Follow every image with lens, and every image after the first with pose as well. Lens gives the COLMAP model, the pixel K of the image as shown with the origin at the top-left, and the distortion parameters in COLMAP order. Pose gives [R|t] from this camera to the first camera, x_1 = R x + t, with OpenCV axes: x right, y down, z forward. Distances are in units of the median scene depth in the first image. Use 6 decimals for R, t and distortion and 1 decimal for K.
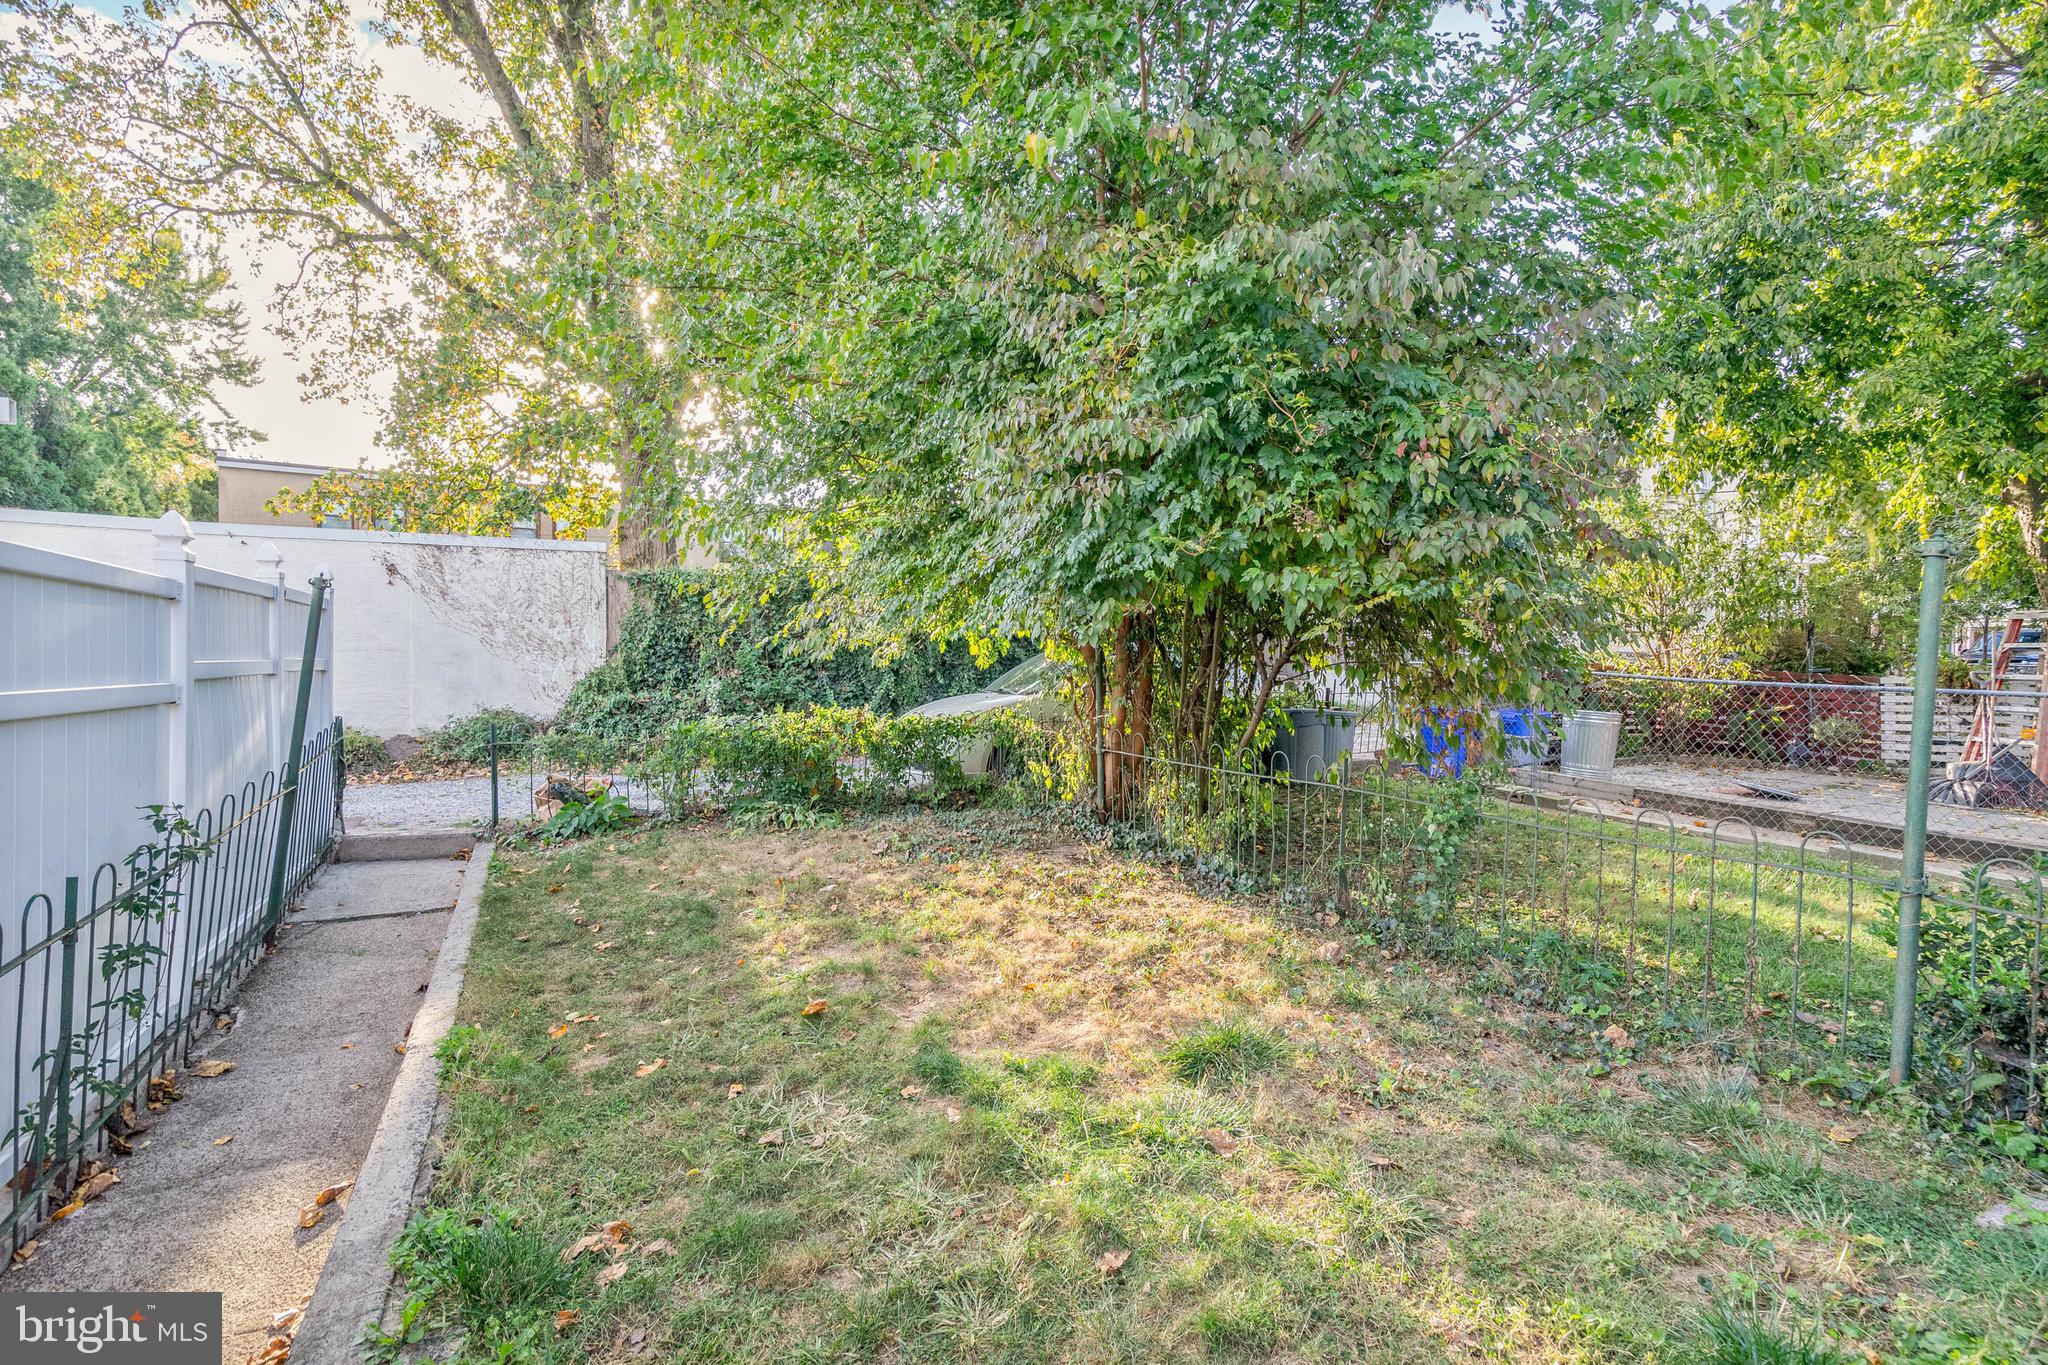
lens RADIAL K [[922.0, 0, 1025.4], [0, 922.0, 640.8], [0, 0, 1]] dist [0.000437, 0.000158]
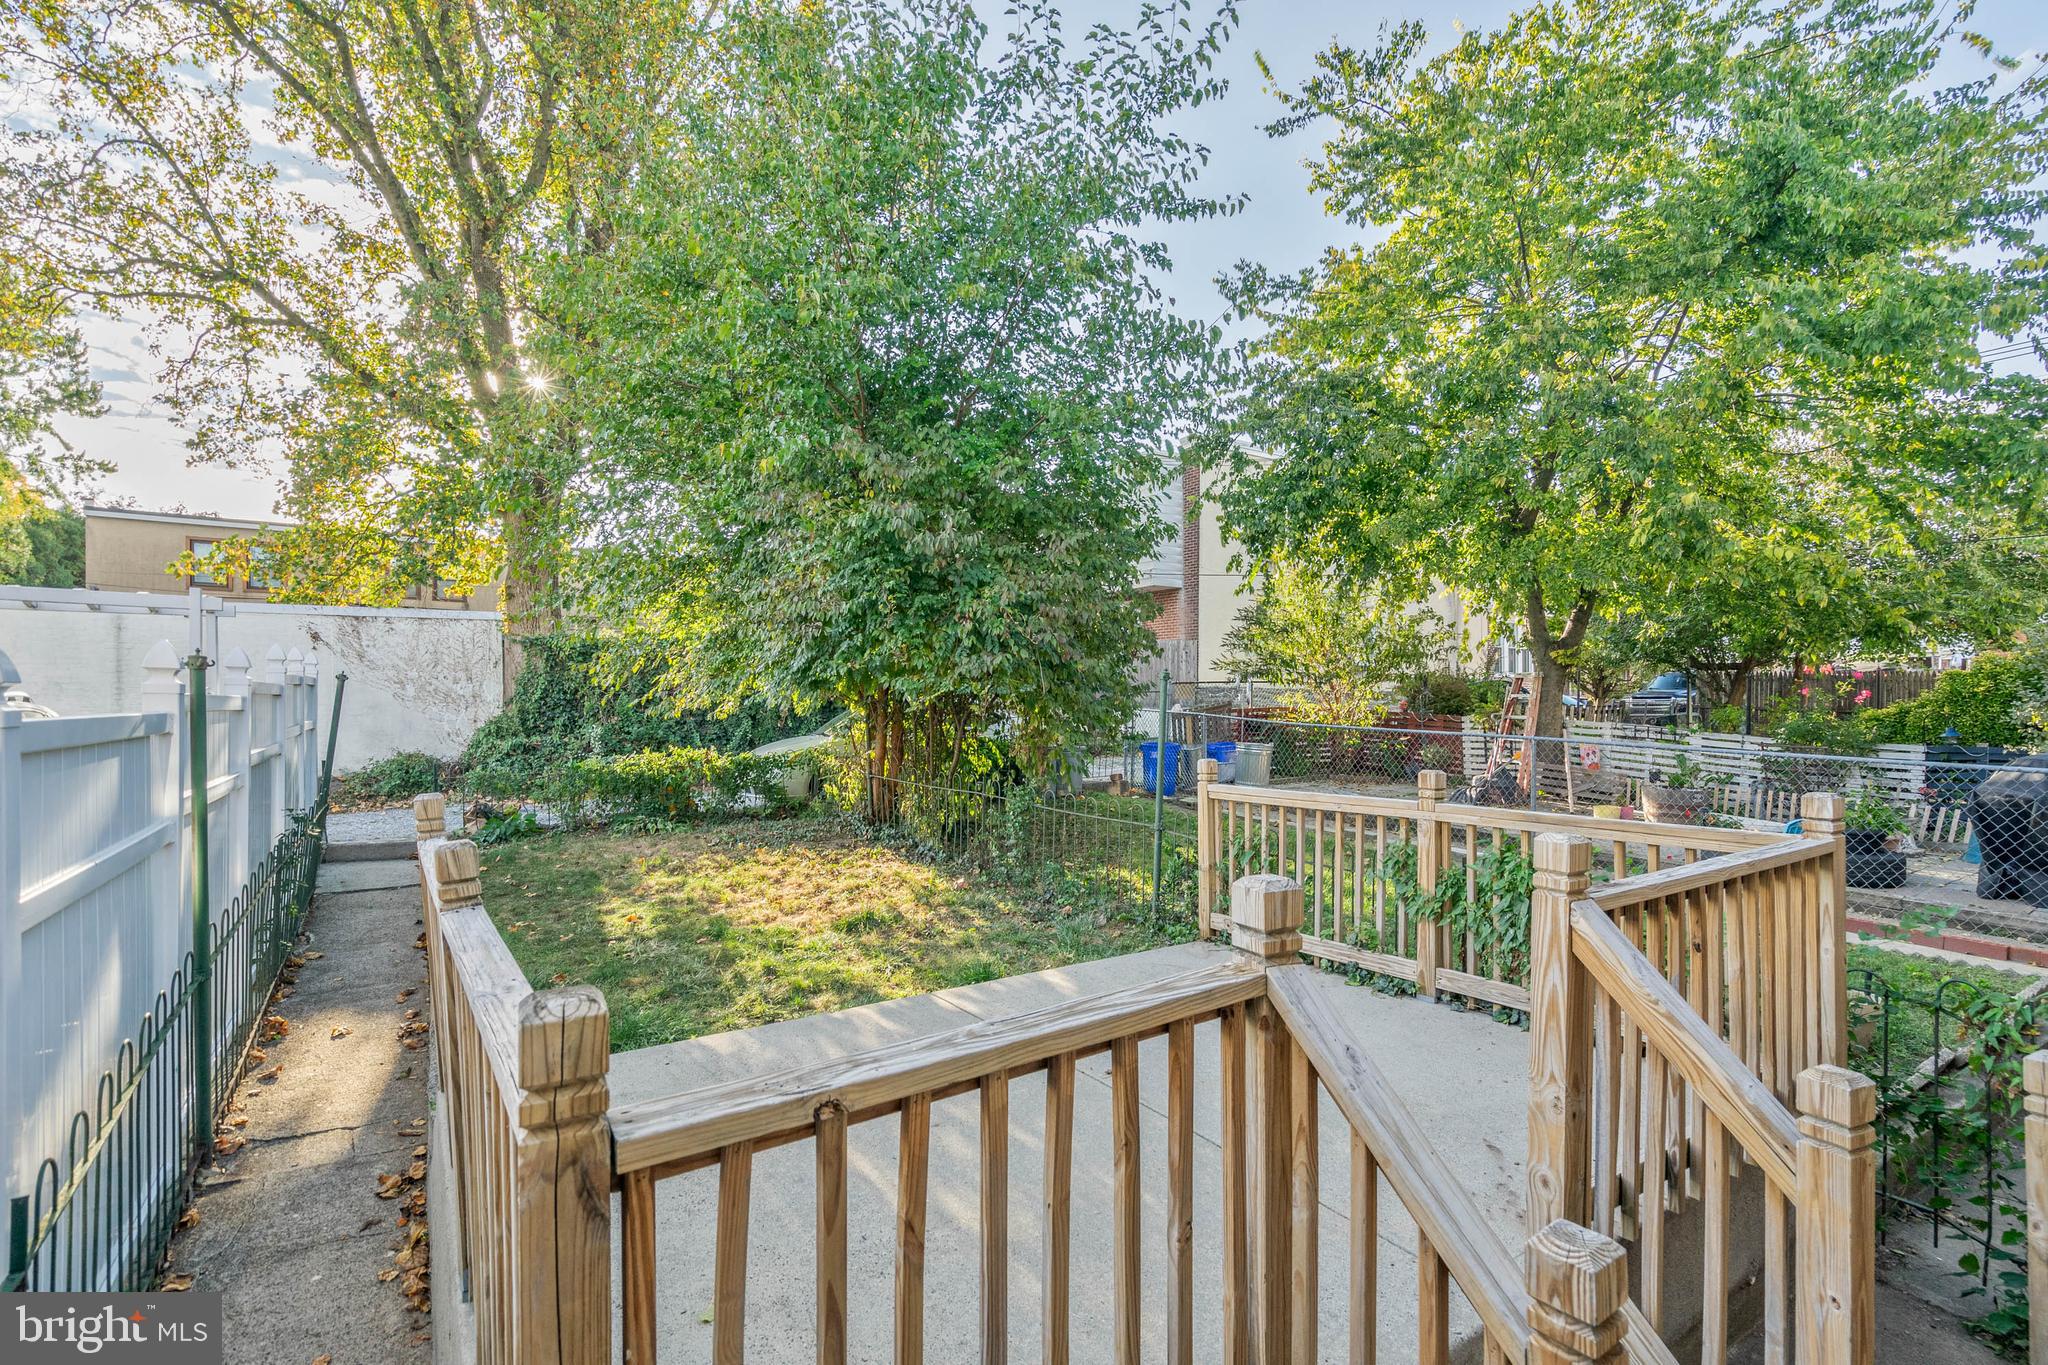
lens RADIAL K [[936.3, 0, 1025.9], [0, 936.3, 677.8], [0, 0, 1]] dist [-0.002078, -0.000186]
pose [[0.994418, -0.005655, 0.105359, 0.092968], [0.005065, 0.999970, 0.005868, -0.024850], [-0.105389, -0.005301, 0.994417, -0.280269]]
